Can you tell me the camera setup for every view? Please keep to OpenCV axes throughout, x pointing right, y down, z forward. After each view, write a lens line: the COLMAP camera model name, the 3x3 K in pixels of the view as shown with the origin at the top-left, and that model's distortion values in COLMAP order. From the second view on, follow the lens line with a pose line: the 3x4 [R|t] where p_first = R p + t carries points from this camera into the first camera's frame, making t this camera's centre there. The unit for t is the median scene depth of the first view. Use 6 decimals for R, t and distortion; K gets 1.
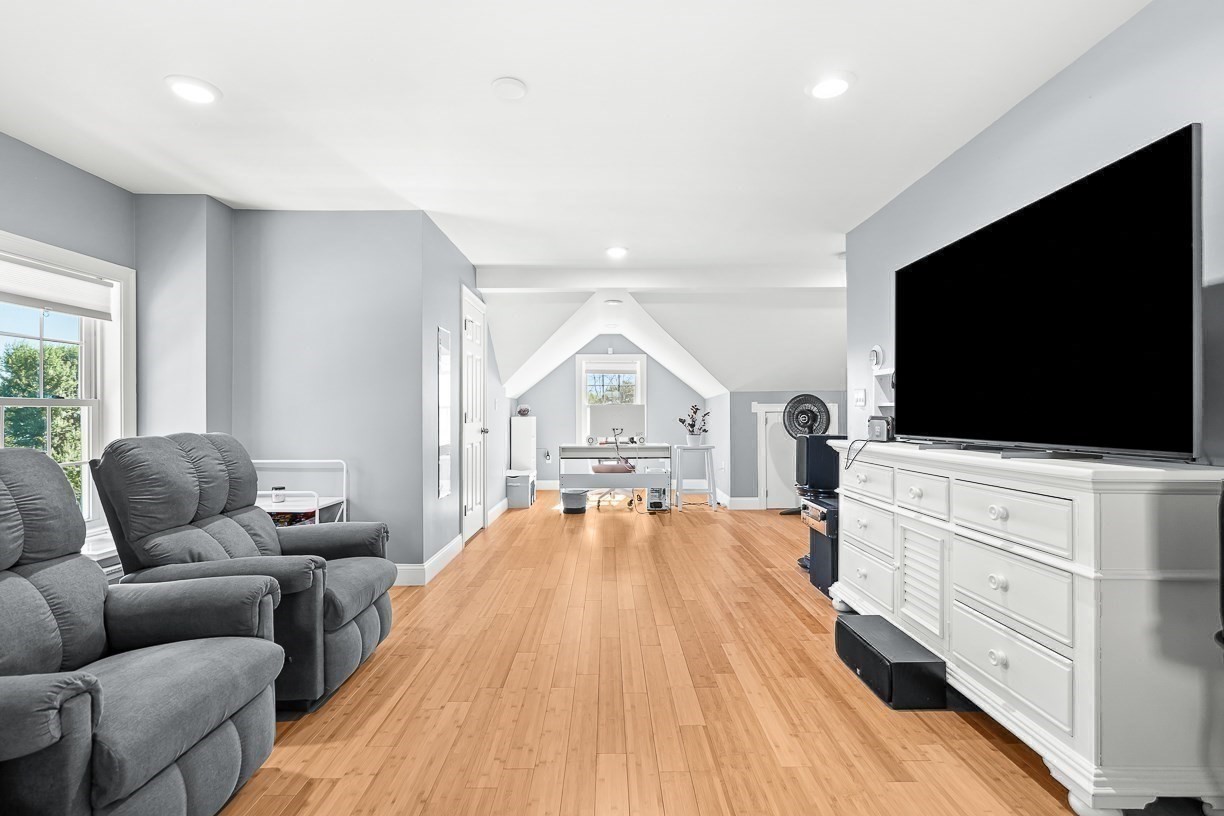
lens RADIAL K [[571.9, 0, 611.6], [0, 571.9, 411.8], [0, 0, 1]] dist [0.001962, 0.000310]
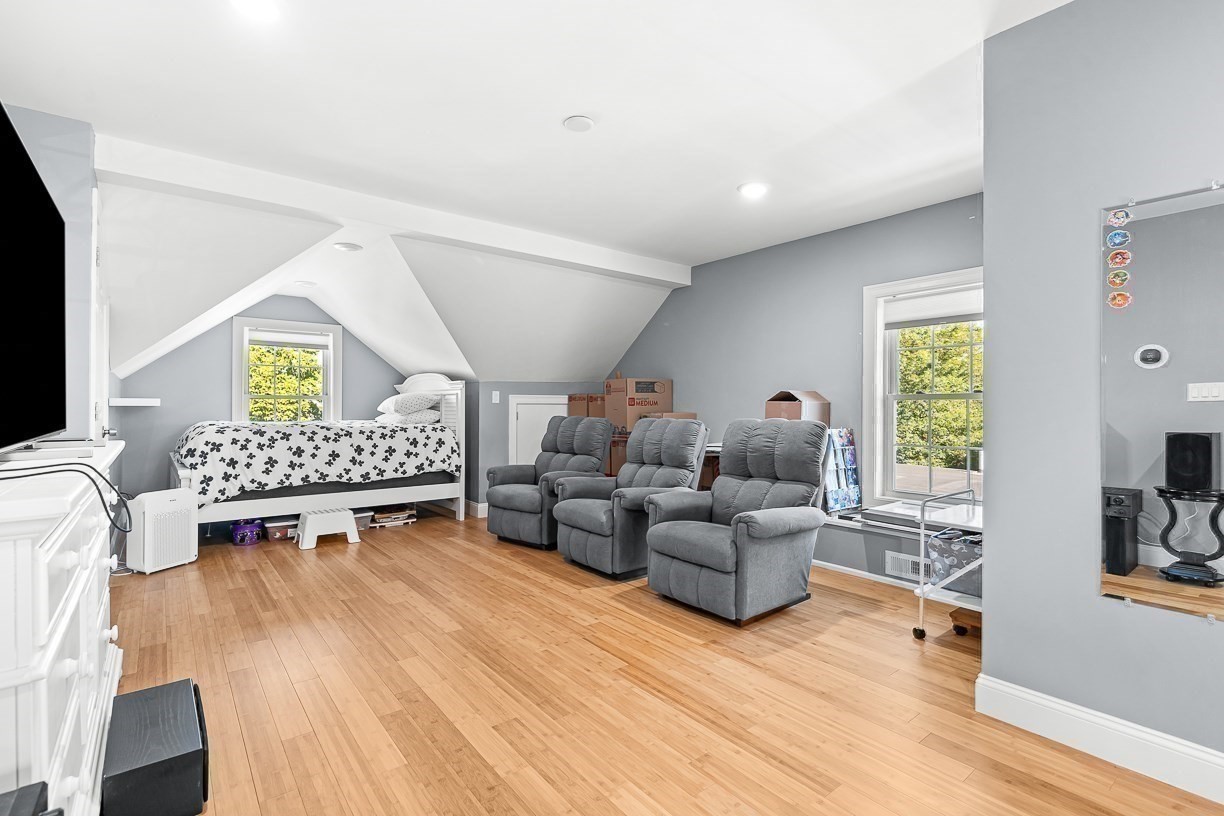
lens RADIAL K [[571.9, 0, 612.6], [0, 571.9, 407.1], [0, 0, 1]] dist [0.001962, 0.000310]
pose [[-0.788678, 0.000627, -0.614806, 0.486745], [0.000645, 1.000000, 0.000192, 0.007517], [0.614806, -0.000245, -0.788678, 1.982411]]
